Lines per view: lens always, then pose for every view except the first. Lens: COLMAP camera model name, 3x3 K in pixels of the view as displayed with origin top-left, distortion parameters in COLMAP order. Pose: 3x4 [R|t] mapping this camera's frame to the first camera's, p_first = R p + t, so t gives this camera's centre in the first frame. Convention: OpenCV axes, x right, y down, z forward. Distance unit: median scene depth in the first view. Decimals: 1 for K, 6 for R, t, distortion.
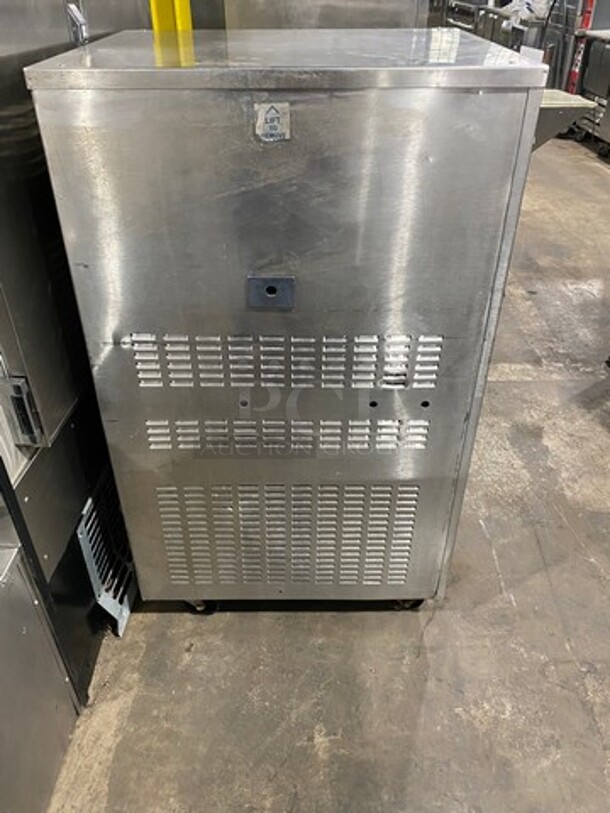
lens RADIAL K [[630.0, 0, 305.0], [0, 630.0, 406.5], [0, 0, 1]] dist [0.011437, -0.005304]
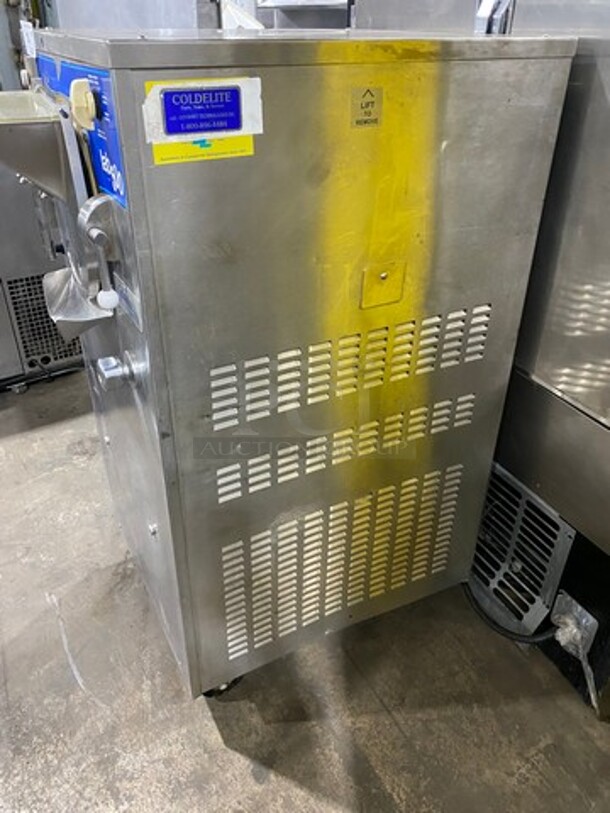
lens RADIAL K [[630.0, 0, 305.0], [0, 630.0, 406.5], [0, 0, 1]] dist [0.011437, -0.005304]
pose [[0.880737, -0.242386, 0.406881, -0.460073], [0.272759, 0.961925, -0.017381, -0.013437], [-0.387176, 0.126288, 0.913316, 0.165834]]
